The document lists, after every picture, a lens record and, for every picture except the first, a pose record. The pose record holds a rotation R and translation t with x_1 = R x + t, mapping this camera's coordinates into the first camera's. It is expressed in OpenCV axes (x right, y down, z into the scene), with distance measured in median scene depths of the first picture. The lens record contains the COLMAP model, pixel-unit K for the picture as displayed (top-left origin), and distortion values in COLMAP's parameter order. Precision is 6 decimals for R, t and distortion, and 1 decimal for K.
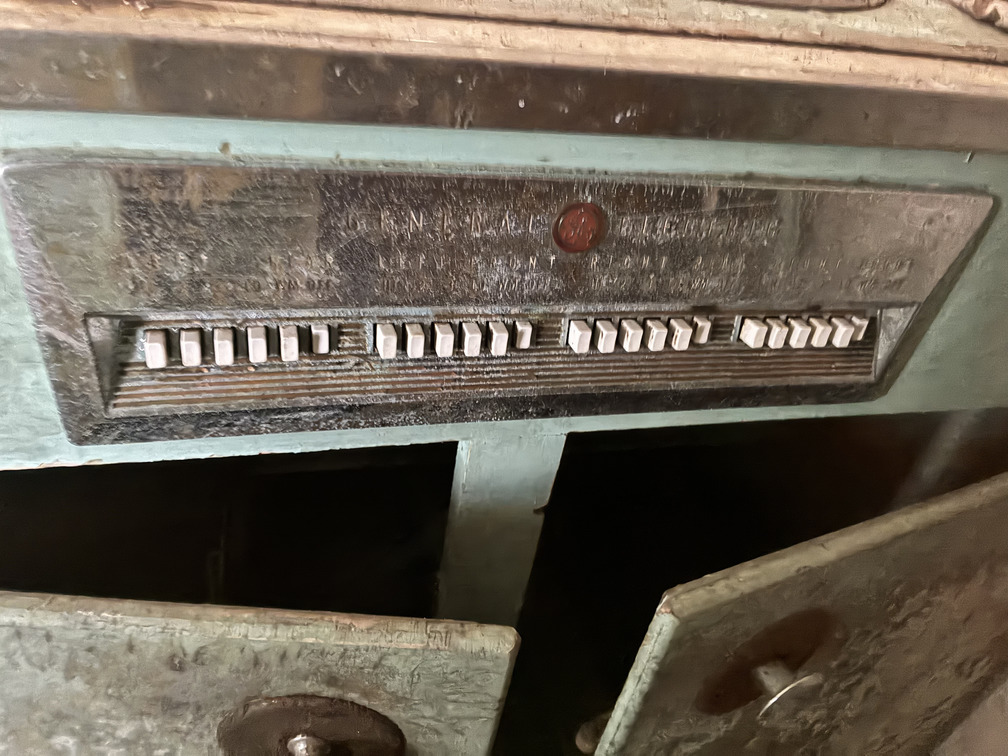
lens RADIAL K [[752.2, 0, 504.0], [0, 752.2, 378.0], [0, 0, 1]] dist [0.055273, -0.081589]
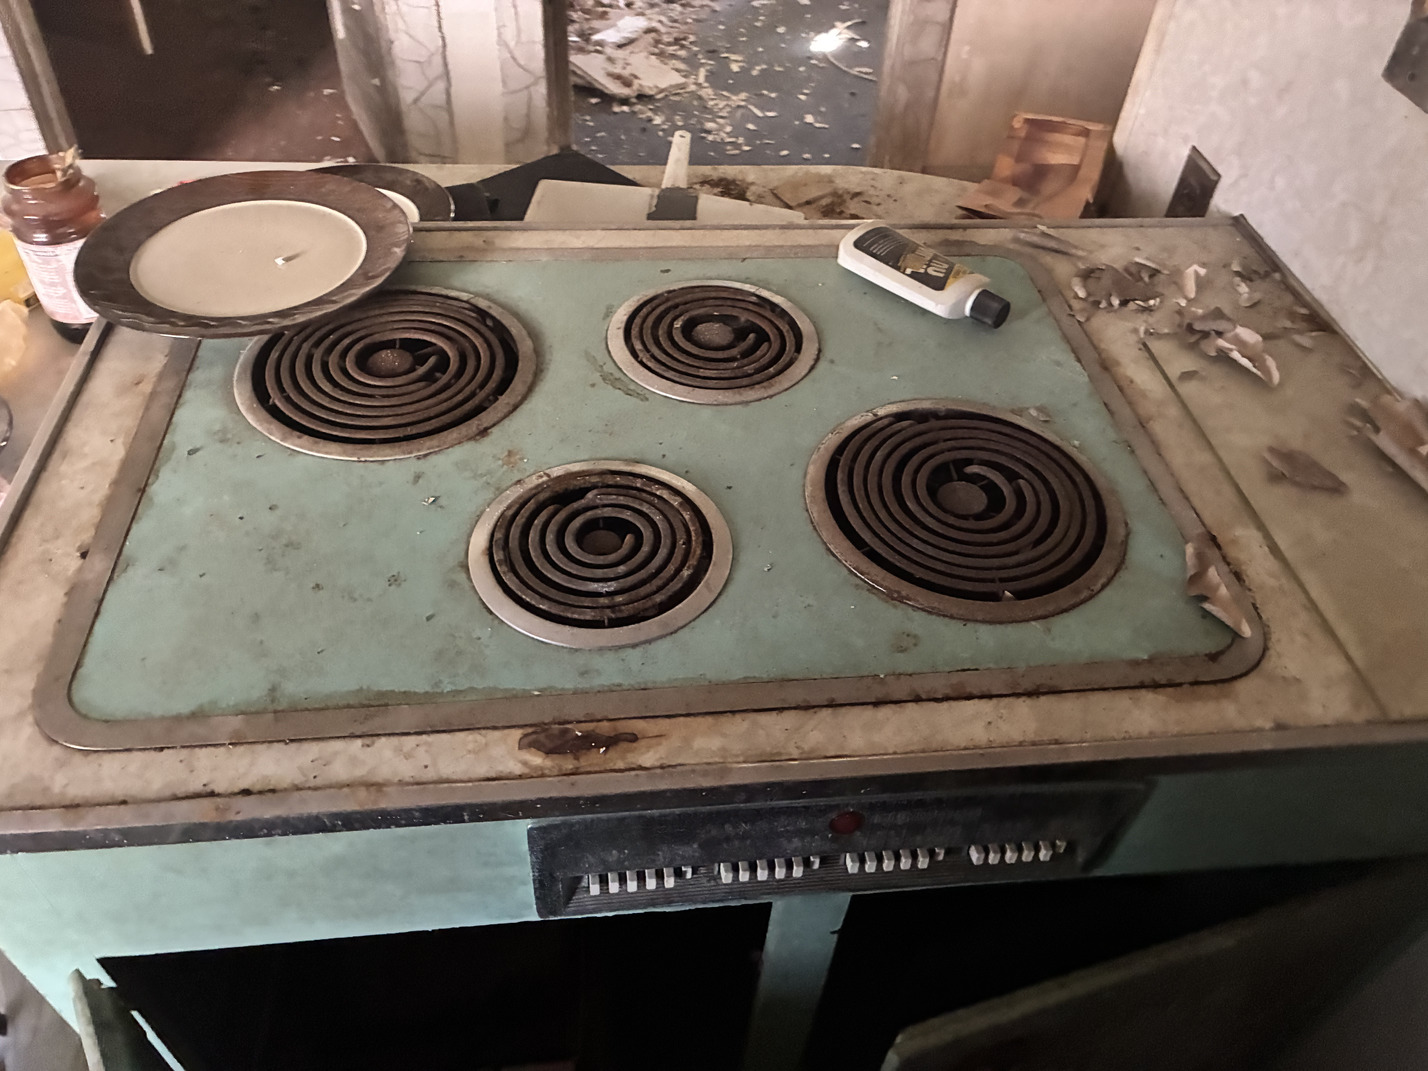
lens RADIAL K [[1065.7, 0, 714.0], [0, 1065.7, 535.5], [0, 0, 1]] dist [0.055273, -0.081589]
pose [[0.988729, 0.021416, -0.148176, 0.143906], [-0.005340, 0.994131, 0.108049, -1.033578], [0.149620, -0.106040, 0.983041, -1.201359]]
